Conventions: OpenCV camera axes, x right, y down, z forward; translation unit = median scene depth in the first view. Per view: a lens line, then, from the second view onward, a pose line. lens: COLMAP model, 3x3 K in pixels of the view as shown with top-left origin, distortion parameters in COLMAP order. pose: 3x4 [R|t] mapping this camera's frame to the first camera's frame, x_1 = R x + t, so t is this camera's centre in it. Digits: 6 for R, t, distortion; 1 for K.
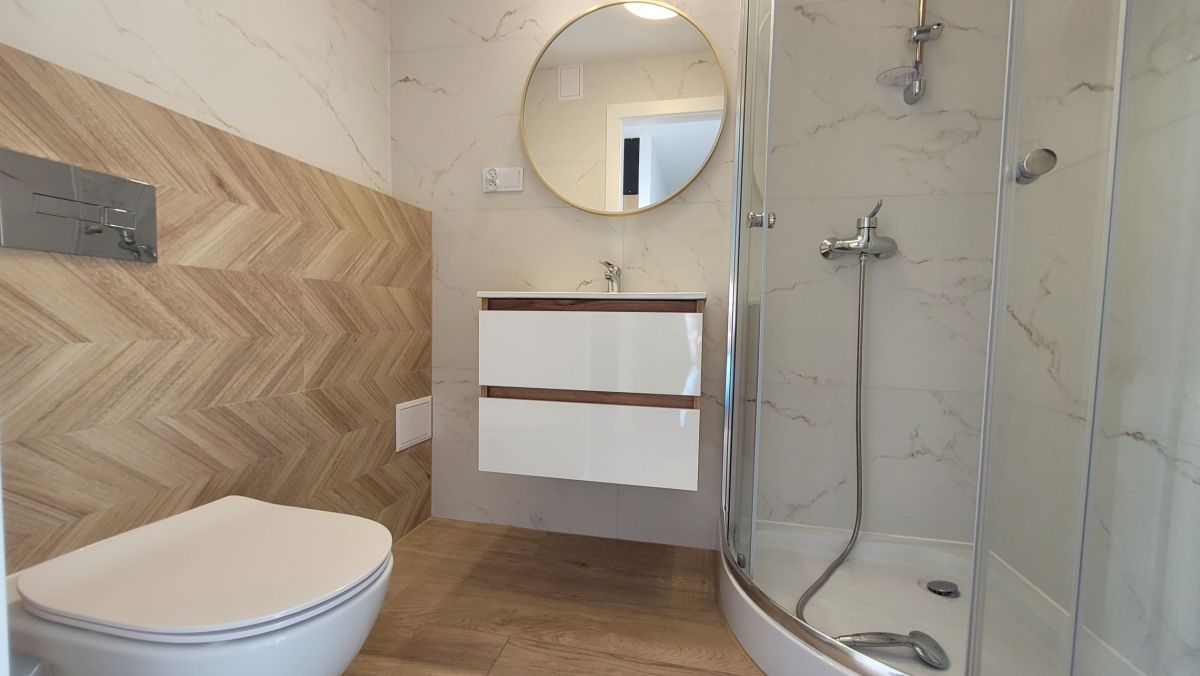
lens RADIAL K [[479.4, 0, 596.3], [0, 479.4, 345.4], [0, 0, 1]] dist [0.002358, 0.000506]
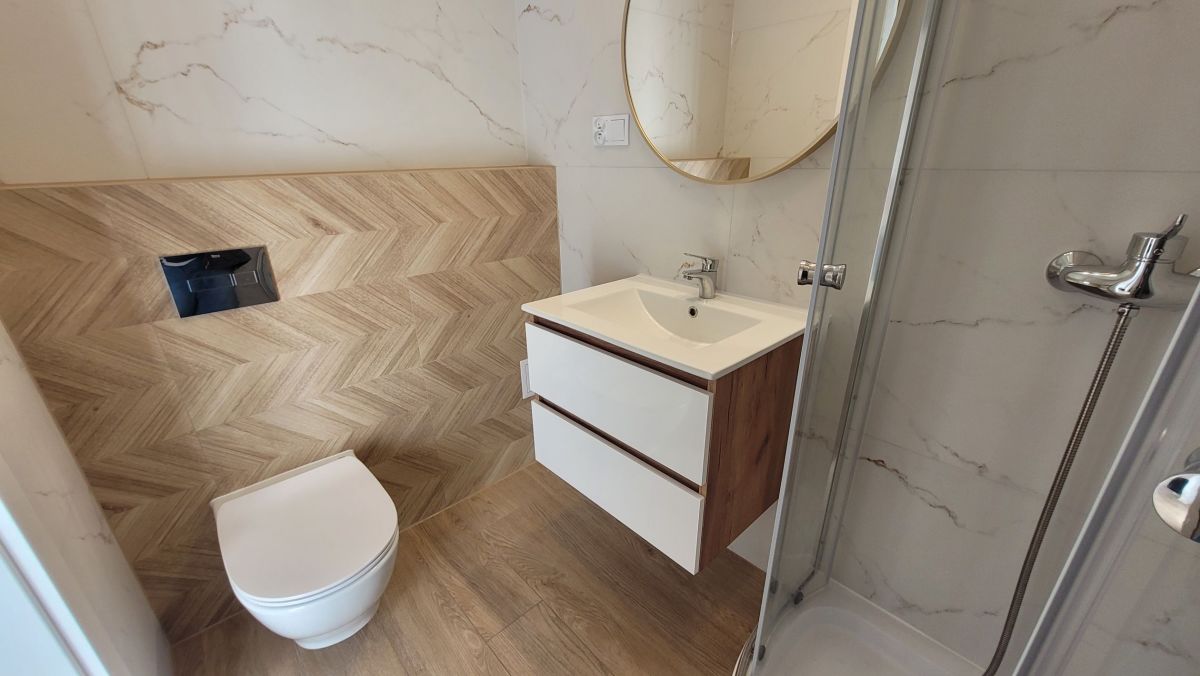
lens RADIAL K [[479.4, 0, 596.3], [0, 479.4, 345.4], [0, 0, 1]] dist [0.002358, 0.000506]
pose [[0.814429, 0.187775, -0.549042, 0.476294], [0.002733, 0.944941, 0.327228, -0.390440], [0.580257, -0.268004, 0.769074, 0.338866]]
